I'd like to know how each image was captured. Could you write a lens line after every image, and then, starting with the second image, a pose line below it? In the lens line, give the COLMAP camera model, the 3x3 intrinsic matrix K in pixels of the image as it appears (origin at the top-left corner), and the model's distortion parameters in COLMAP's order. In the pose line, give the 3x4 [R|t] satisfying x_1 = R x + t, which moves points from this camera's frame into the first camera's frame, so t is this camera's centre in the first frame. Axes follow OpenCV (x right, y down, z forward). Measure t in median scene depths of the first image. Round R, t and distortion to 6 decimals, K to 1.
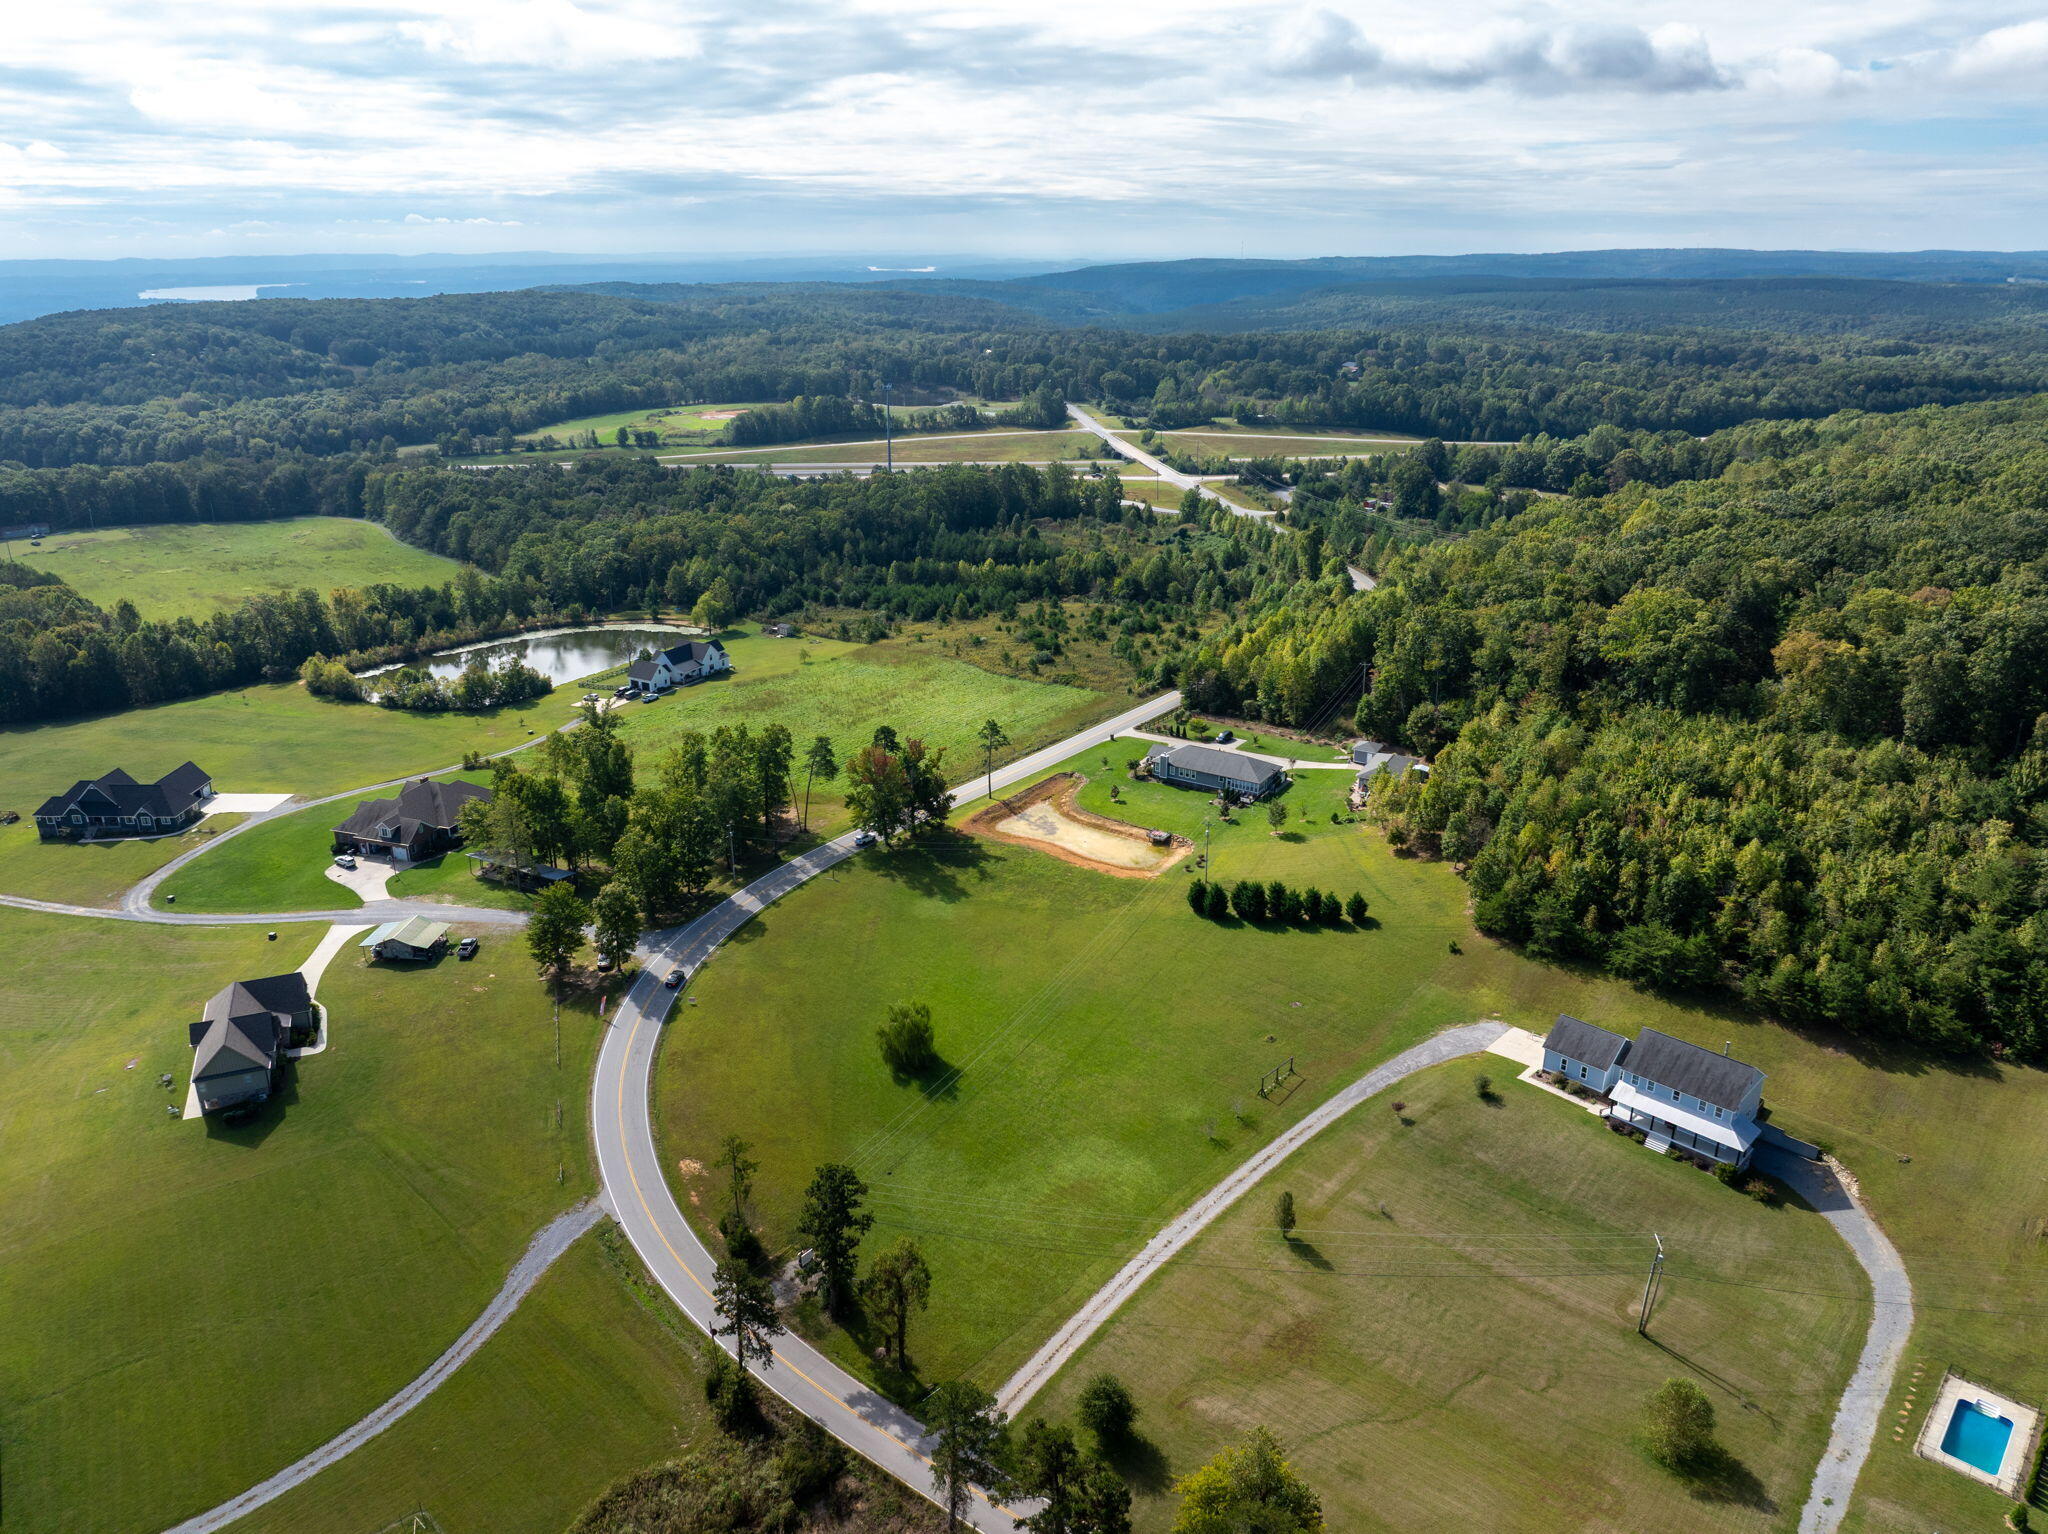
lens RADIAL K [[1442.6, 0, 1019.9], [0, 1442.6, 757.4], [0, 0, 1]] dist [-0.044821, 0.014712]
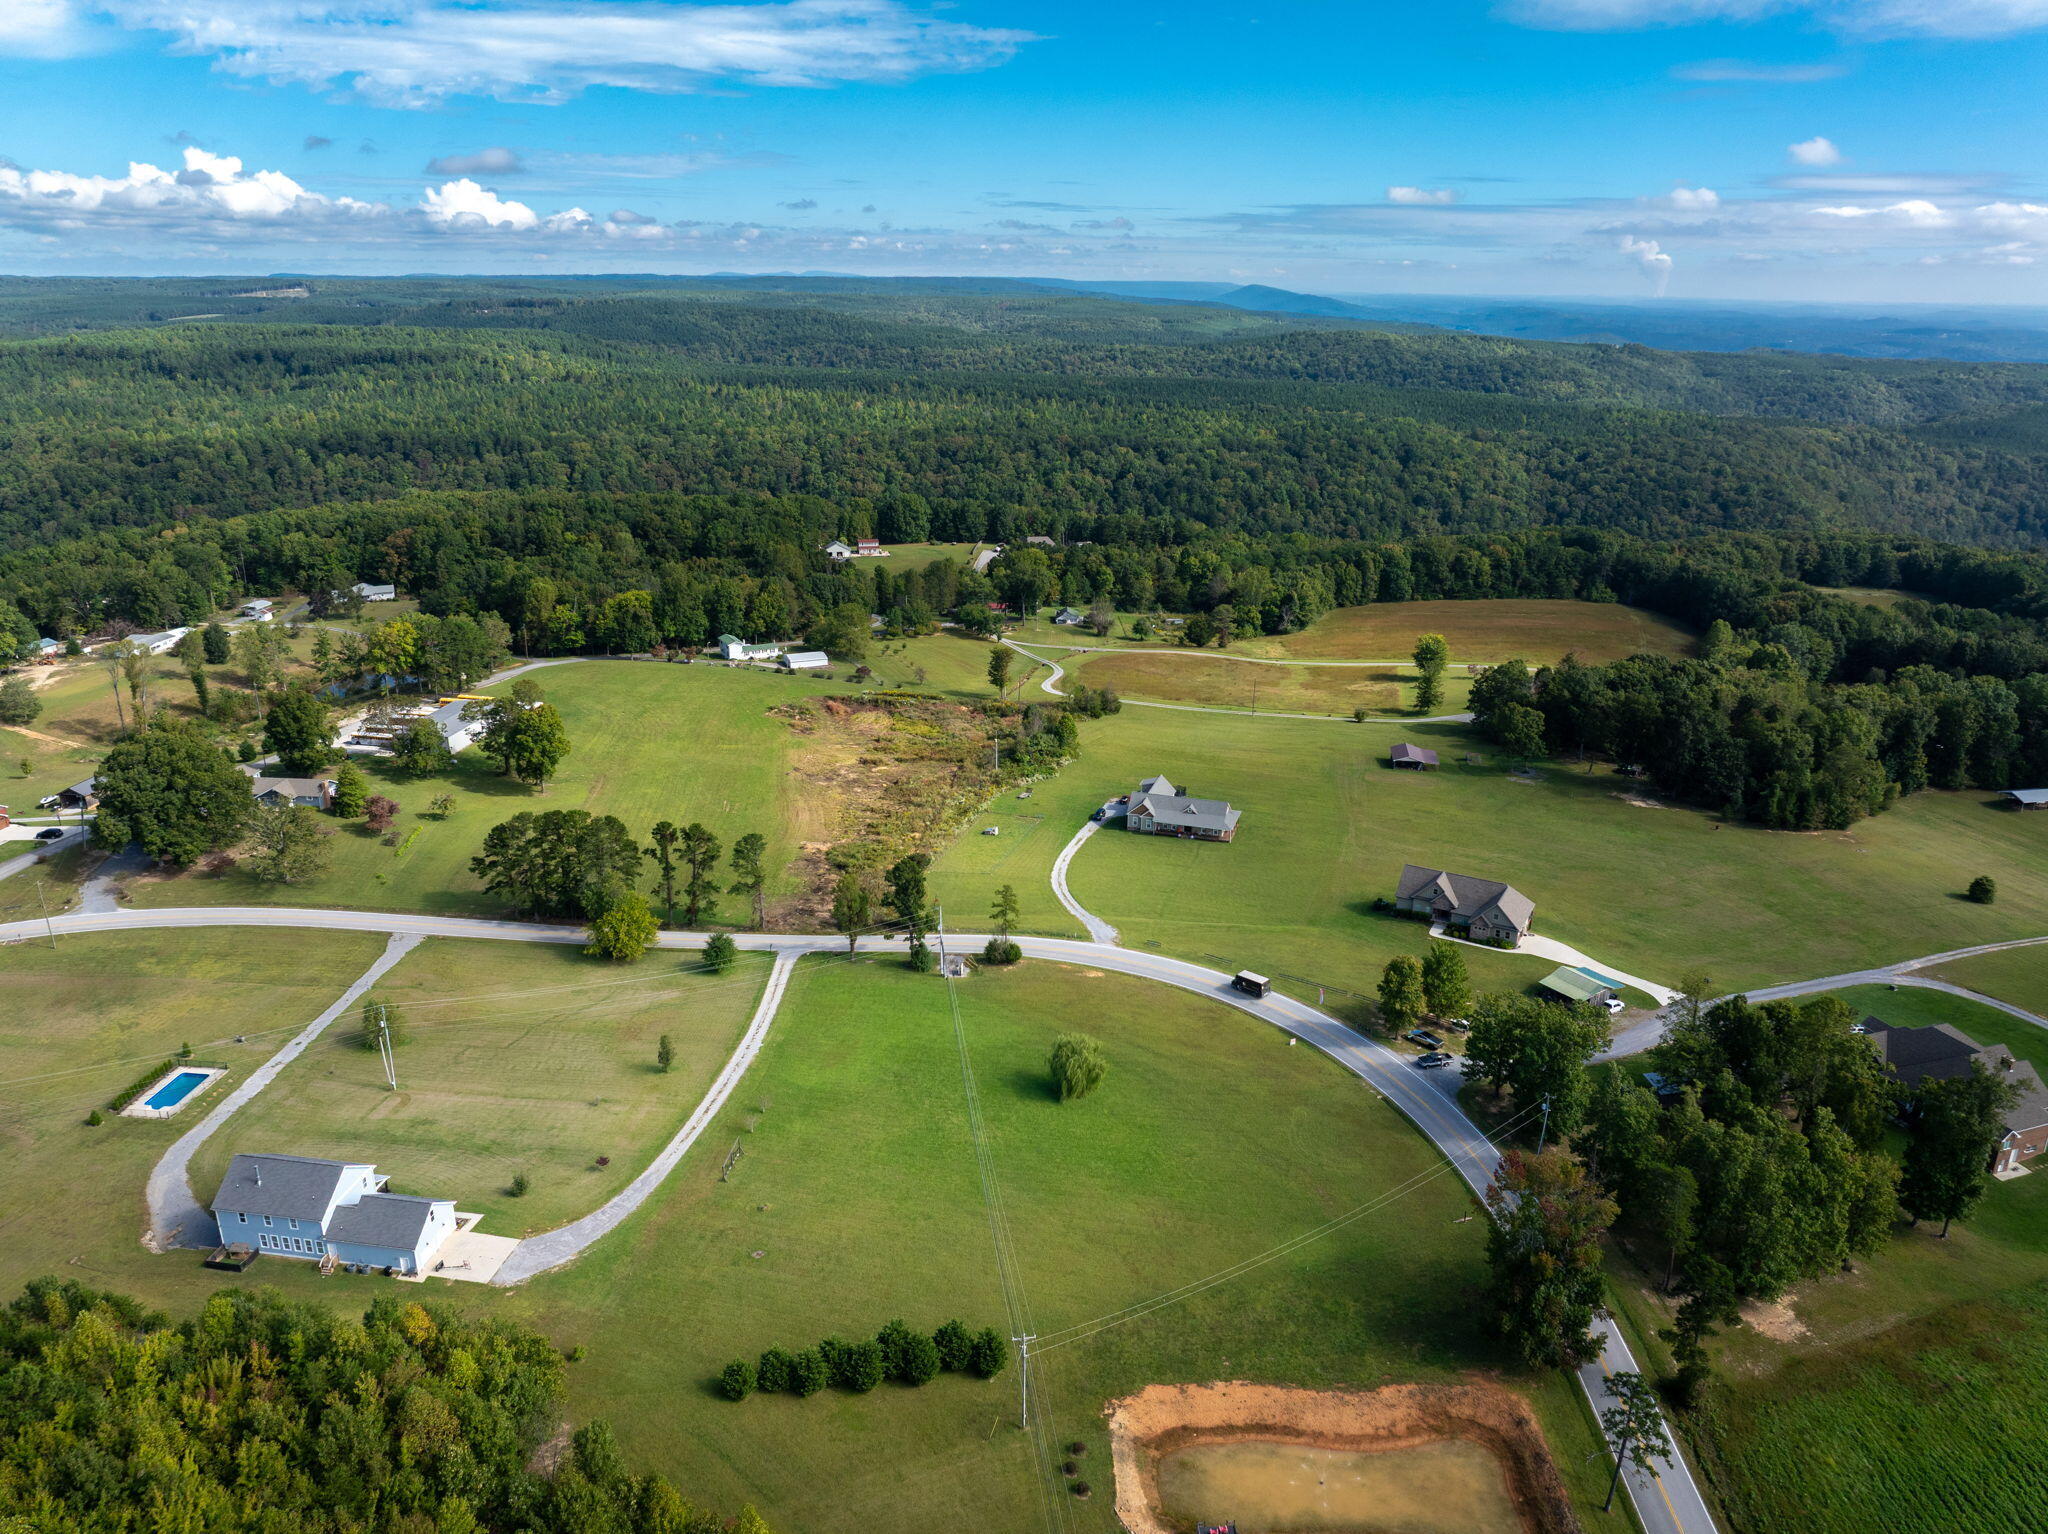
lens RADIAL K [[1442.6, 0, 1020.3], [0, 1442.6, 769.1], [0, 0, 1]] dist [-0.044821, 0.014712]
pose [[-0.800158, 0.189919, -0.568927, 0.372294], [-0.209224, 0.800583, 0.561509, -0.409462], [0.562115, 0.568329, -0.600857, 1.093749]]
